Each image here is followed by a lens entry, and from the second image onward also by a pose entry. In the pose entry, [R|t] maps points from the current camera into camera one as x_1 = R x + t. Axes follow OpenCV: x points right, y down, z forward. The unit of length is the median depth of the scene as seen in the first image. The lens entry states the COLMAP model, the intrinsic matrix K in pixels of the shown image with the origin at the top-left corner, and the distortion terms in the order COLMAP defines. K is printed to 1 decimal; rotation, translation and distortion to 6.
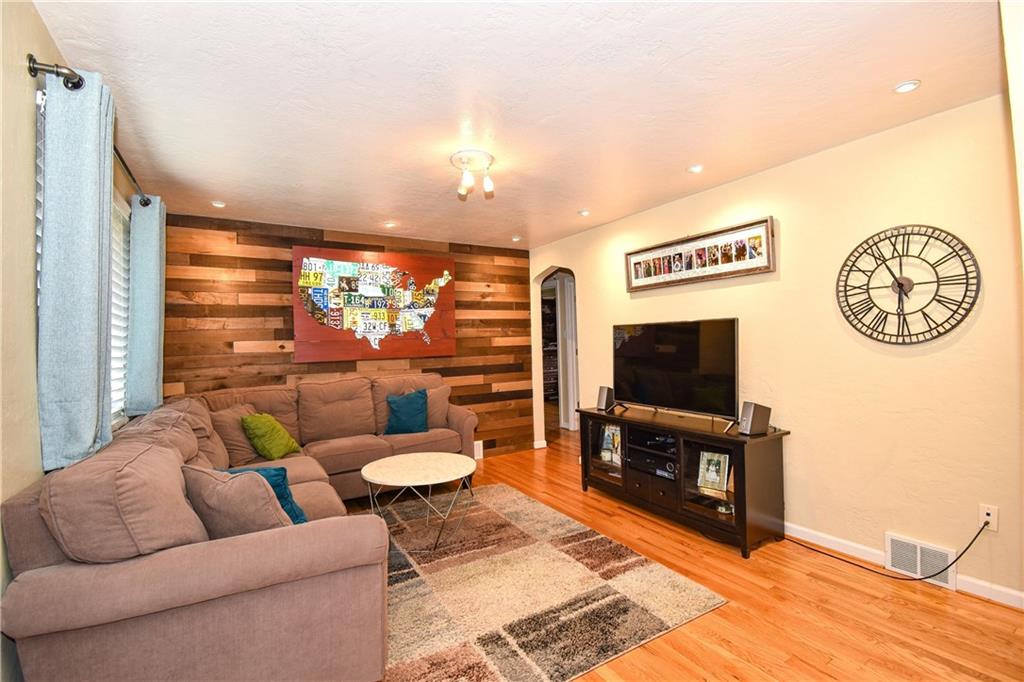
lens RADIAL K [[455.4, 0, 512.0], [0, 455.4, 341.0], [0, 0, 1]] dist [-0.040242, -0.000955]
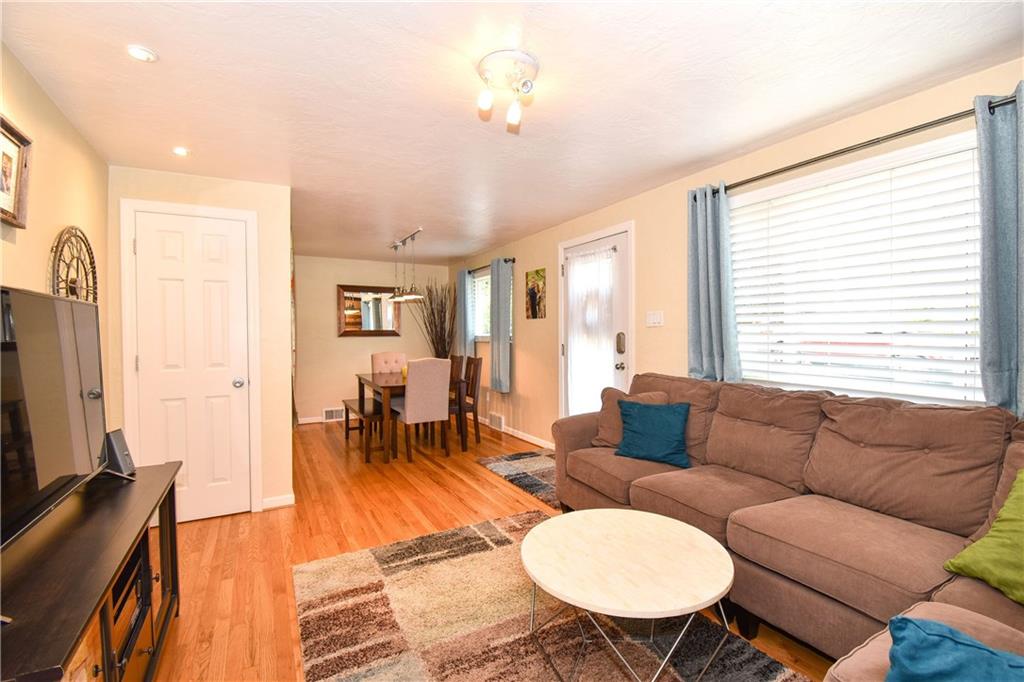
lens RADIAL K [[455.4, 0, 512.0], [0, 455.4, 341.0], [0, 0, 1]] dist [-0.040242, -0.000955]
pose [[-0.999619, 0.009050, 0.026077, -0.091600], [0.009323, 0.999903, 0.010375, 0.024460], [-0.025981, 0.010614, -0.999606, 1.868396]]
